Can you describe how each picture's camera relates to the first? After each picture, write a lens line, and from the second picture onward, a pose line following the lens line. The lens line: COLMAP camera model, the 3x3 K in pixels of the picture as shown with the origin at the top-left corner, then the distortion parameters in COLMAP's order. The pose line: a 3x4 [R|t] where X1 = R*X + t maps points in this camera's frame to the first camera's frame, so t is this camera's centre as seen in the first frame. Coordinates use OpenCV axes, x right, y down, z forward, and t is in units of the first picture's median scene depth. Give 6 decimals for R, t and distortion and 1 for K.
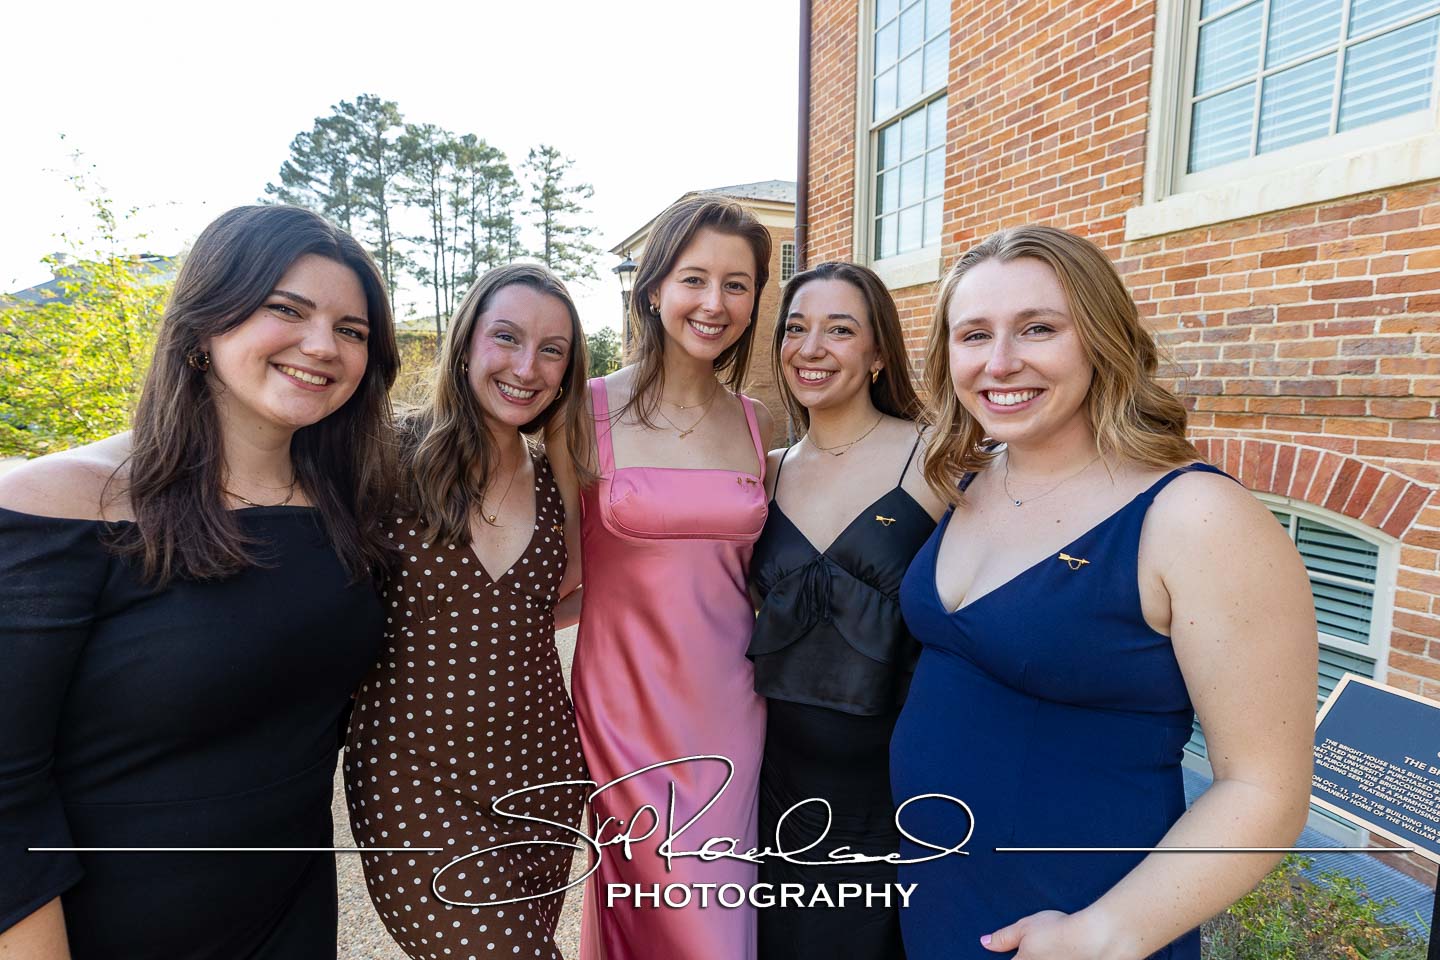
lens RADIAL K [[731.1, 0, 720.0], [0, 731.1, 480.0], [0, 0, 1]] dist [0.002665, 0.000817]
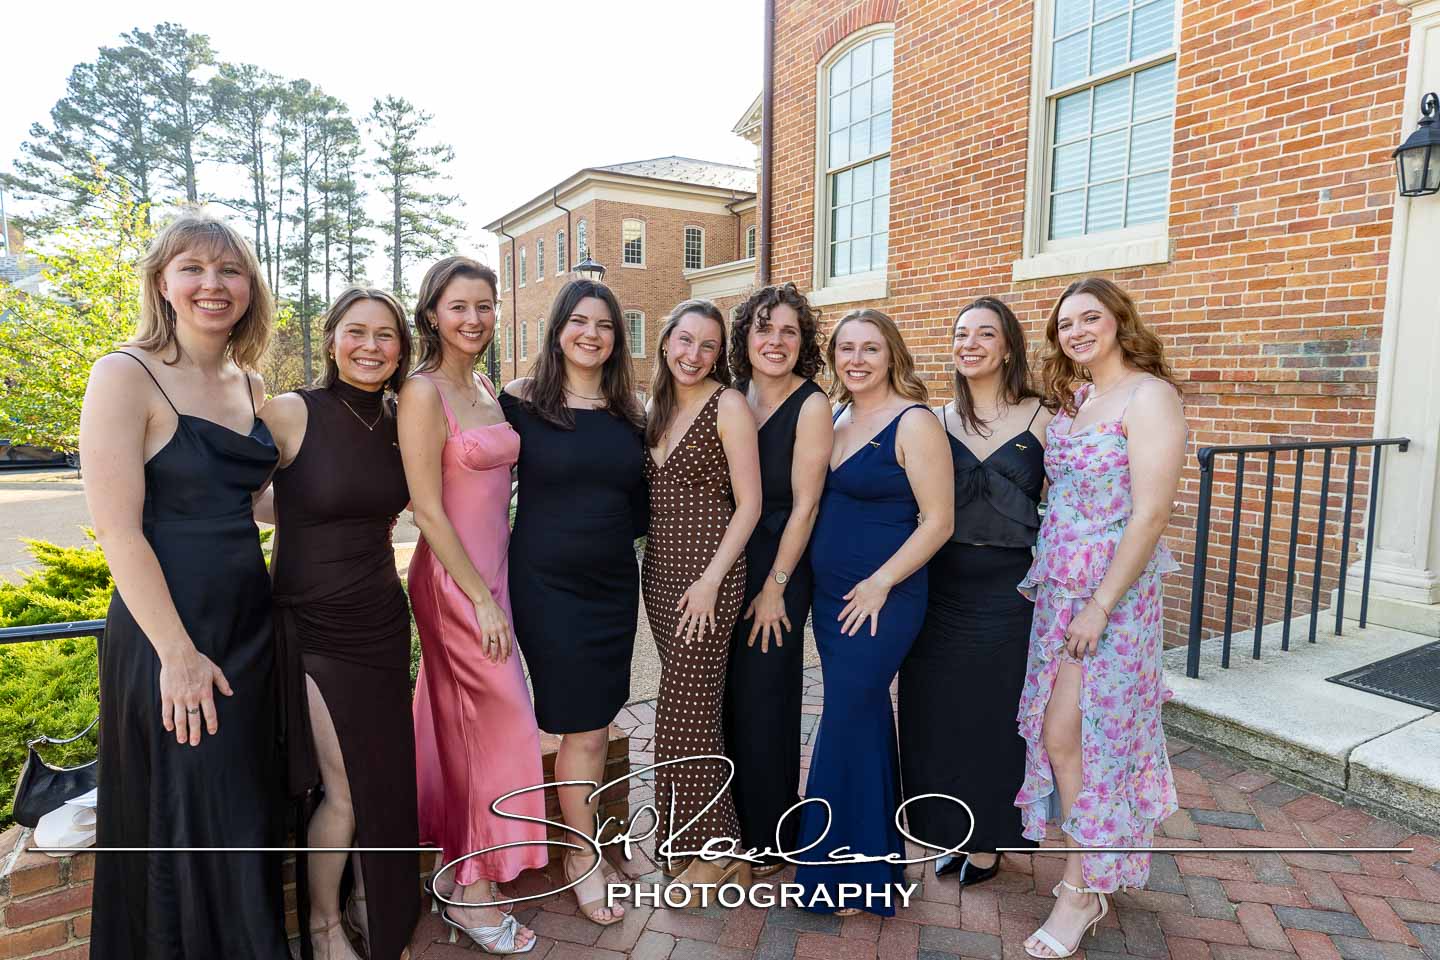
lens RADIAL K [[869.2, 0, 716.9], [0, 869.2, 485.7], [0, 0, 1]] dist [0.018952, 0.002022]
pose [[0.988939, -0.012546, 0.147791, -0.284861], [0.014206, 0.999847, -0.010177, 0.094980], [-0.147640, 0.012163, 0.988966, -0.606231]]
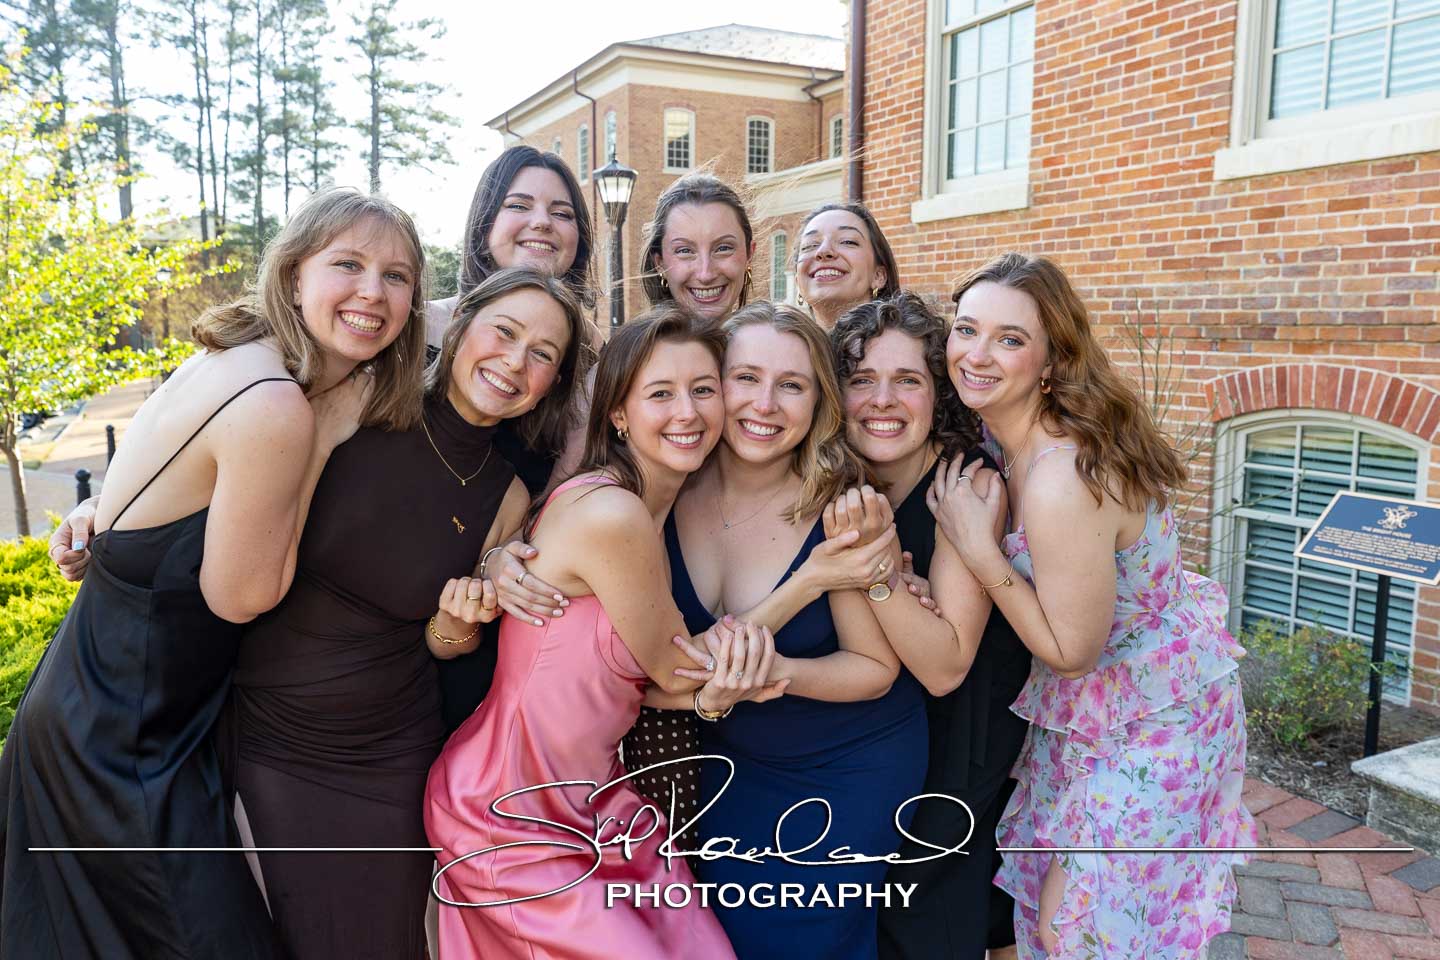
lens RADIAL K [[1141.0, 0, 715.3], [0, 1141.0, 486.5], [0, 0, 1]] dist [0.012348, 0.002454]
pose [[0.996545, -0.011903, 0.082202, -0.263137], [0.011083, 0.999884, 0.010432, 0.077906], [-0.082316, -0.009485, 0.996561, -0.510611]]
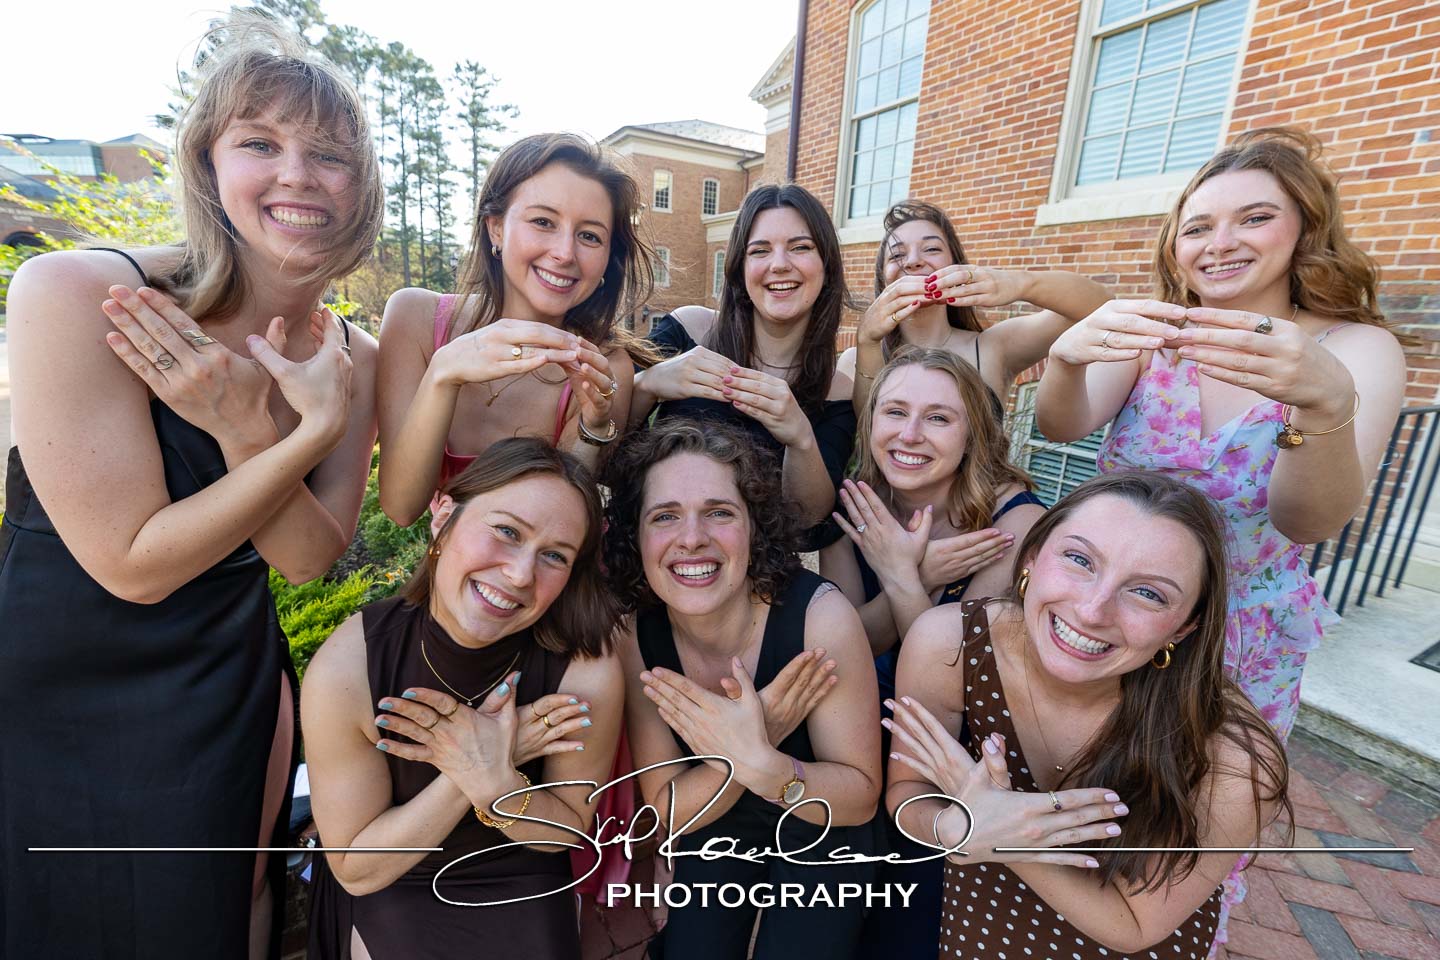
lens RADIAL K [[634.4, 0, 711.1], [0, 634.4, 475.6], [0, 0, 1]] dist [0.011566, 0.000562]
pose [[0.989463, 0.007839, 0.144571, -0.306853], [-0.026808, 0.991186, 0.129735, 0.050244], [-0.142280, -0.132244, 0.980953, -0.307085]]
